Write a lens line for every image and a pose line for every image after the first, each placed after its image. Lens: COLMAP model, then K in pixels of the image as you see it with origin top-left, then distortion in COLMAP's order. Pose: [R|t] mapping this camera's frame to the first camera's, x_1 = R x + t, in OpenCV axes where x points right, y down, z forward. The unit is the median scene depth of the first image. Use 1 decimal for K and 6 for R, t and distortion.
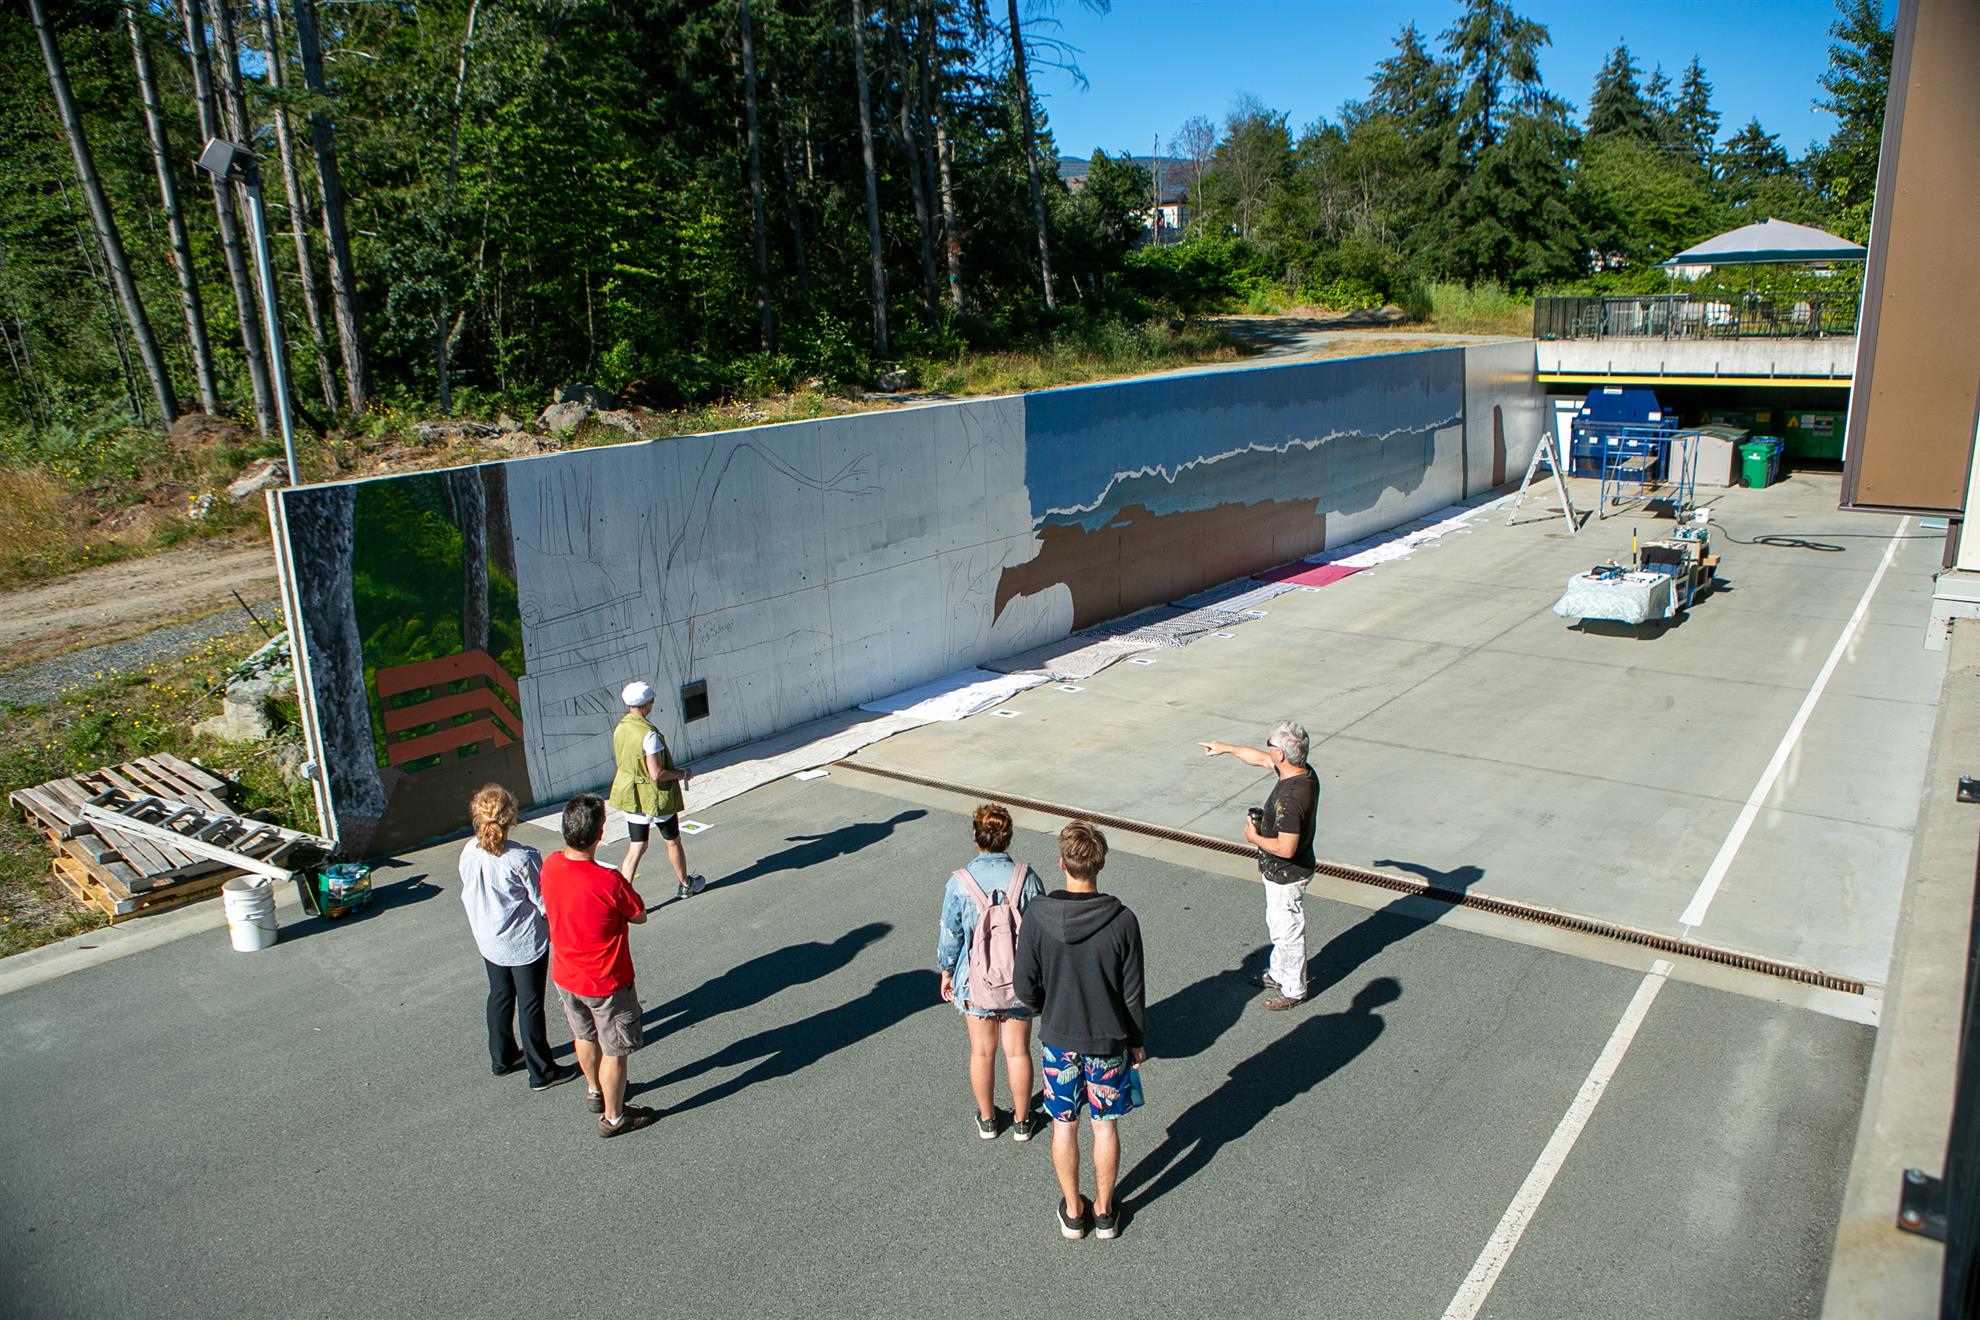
lens RADIAL K [[1371.2, 0, 990.0], [0, 1371.2, 660.0], [0, 0, 1]] dist [-0.114116, 0.096111]
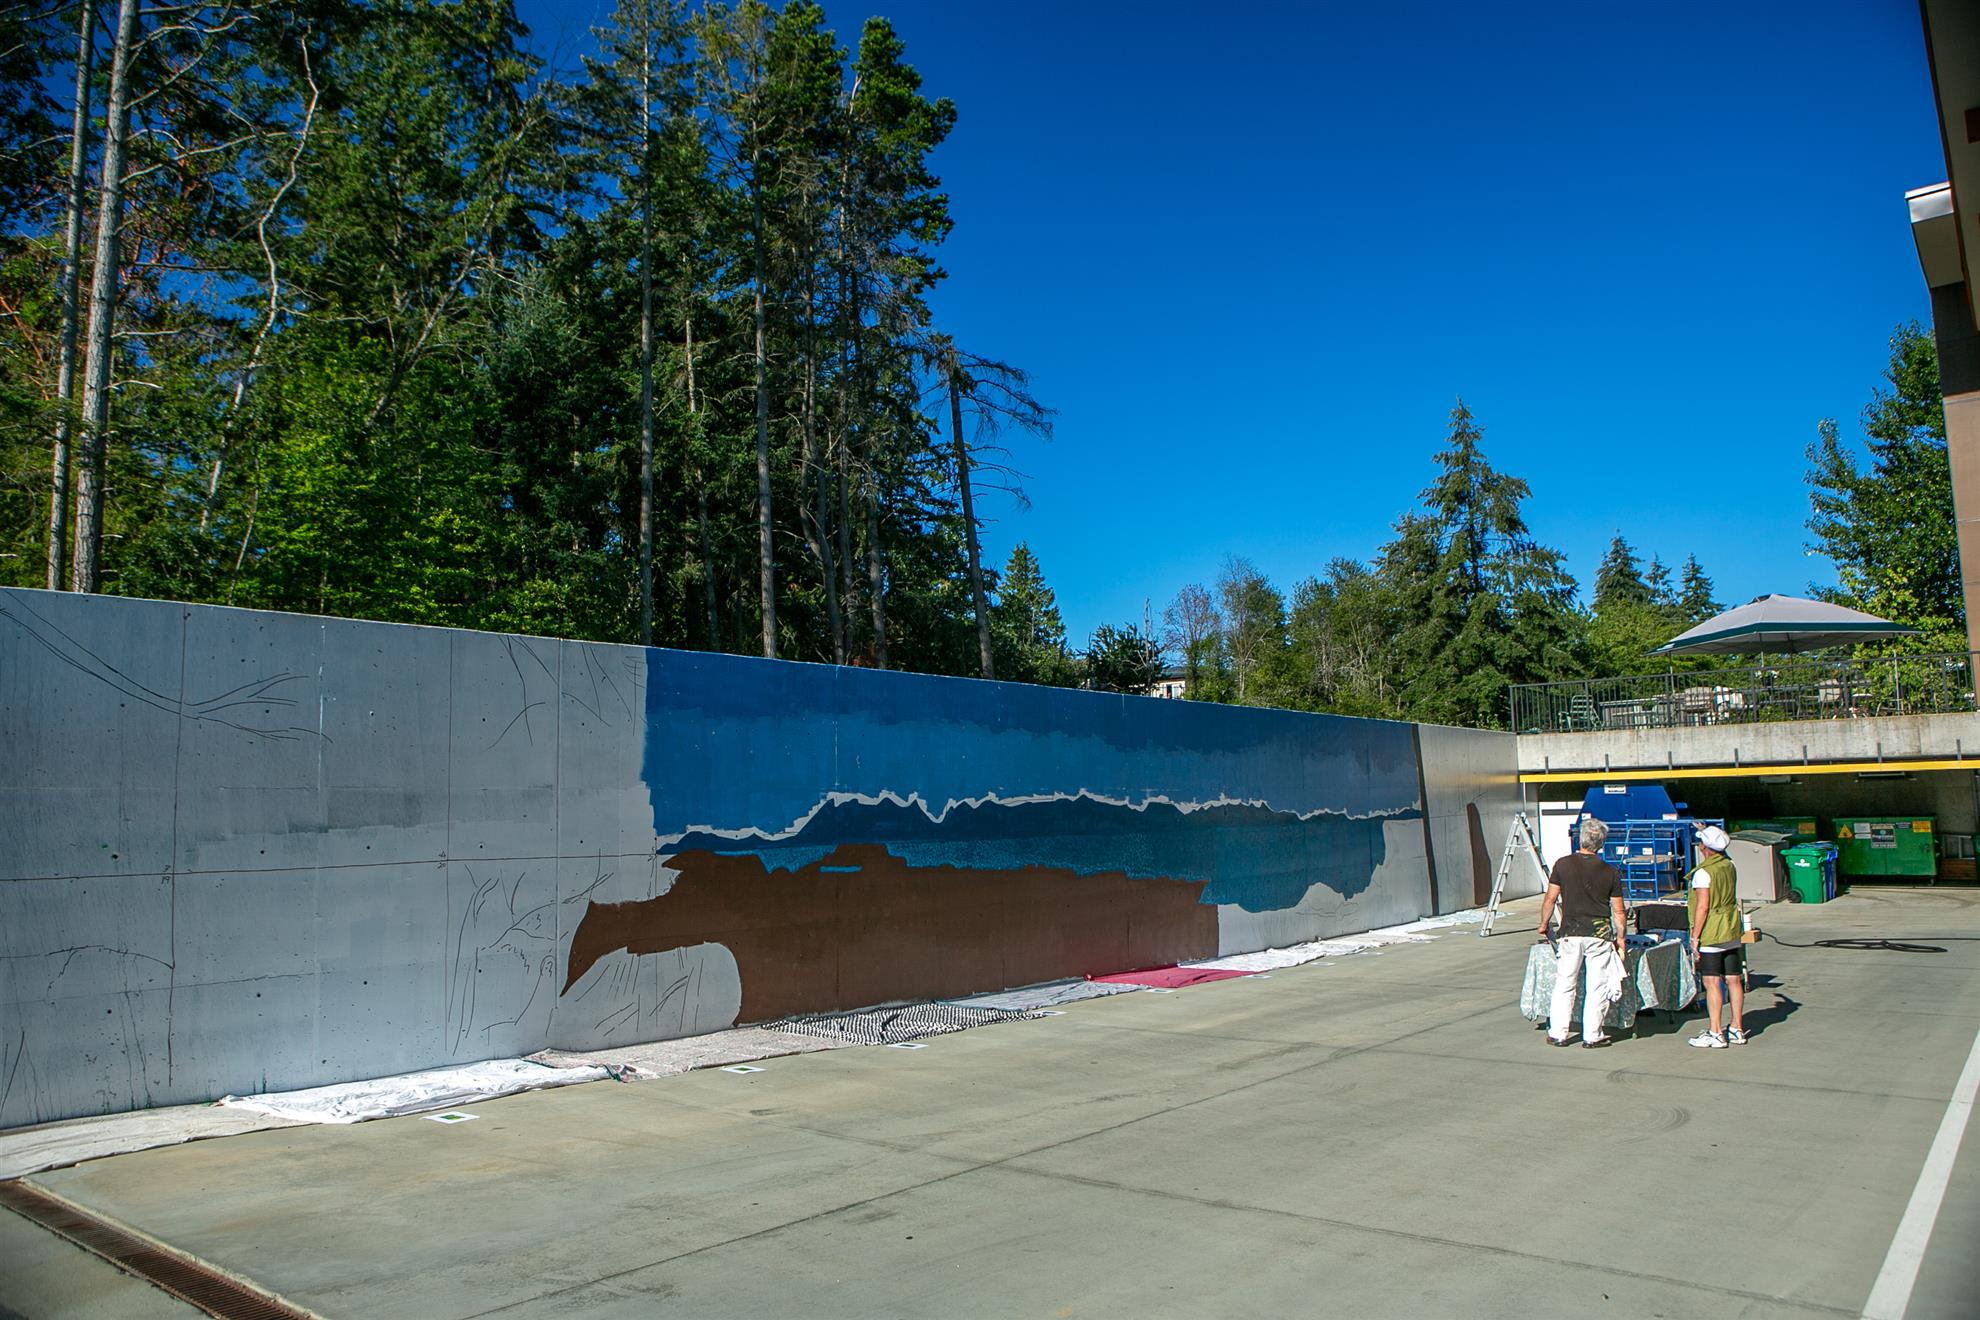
lens RADIAL K [[1371.2, 0, 990.0], [0, 1371.2, 660.0], [0, 0, 1]] dist [-0.114116, 0.096111]
pose [[0.999394, 0.006678, -0.034151, 0.111216], [-0.018300, 0.935605, -0.352574, 0.023661], [0.029597, 0.352985, 0.935161, 0.192969]]
